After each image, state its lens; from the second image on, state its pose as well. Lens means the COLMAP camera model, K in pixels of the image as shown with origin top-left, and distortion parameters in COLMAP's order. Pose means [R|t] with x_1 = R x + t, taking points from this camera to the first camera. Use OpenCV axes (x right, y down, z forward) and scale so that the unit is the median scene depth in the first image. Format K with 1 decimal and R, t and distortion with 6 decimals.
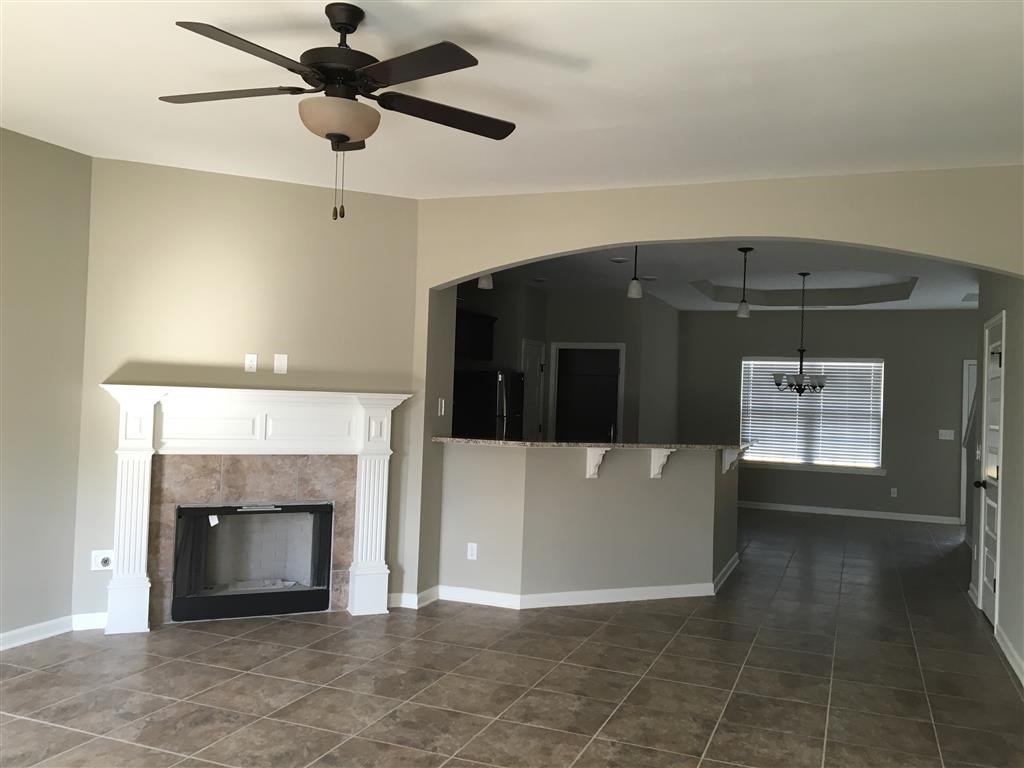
lens RADIAL K [[863.9, 0, 512.0], [0, 863.9, 384.0], [0, 0, 1]] dist [0.112577, -0.177855]
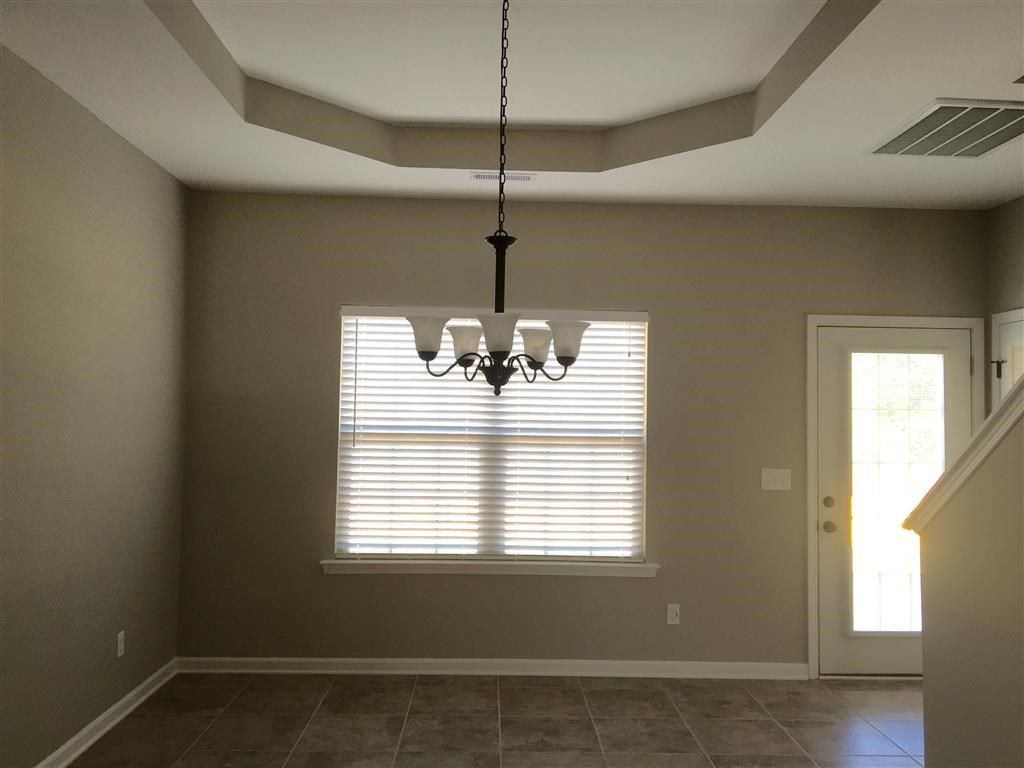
lens RADIAL K [[859.0, 0, 507.2], [0, 859.0, 377.6], [0, 0, 1]] dist [0.101677, -0.163436]
pose [[0.922171, -0.000304, 0.386782, 0.189799], [0.008003, 0.999801, -0.018295, 0.011999], [-0.386699, 0.019967, 0.921990, 0.628984]]
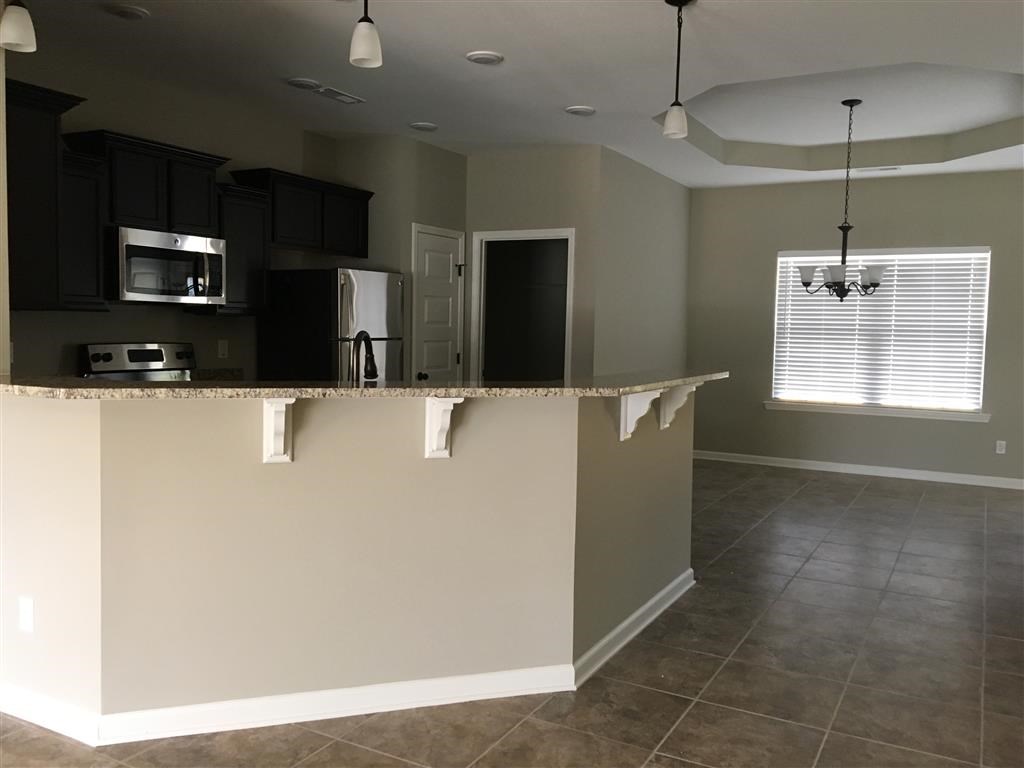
lens RADIAL K [[859.0, 0, 507.2], [0, 859.0, 377.6], [0, 0, 1]] dist [0.101677, -0.163436]
pose [[0.991874, -0.006430, -0.127063, 0.147287], [0.015659, 0.997299, 0.071766, 0.017175], [0.126259, -0.073173, 0.989295, 0.298947]]
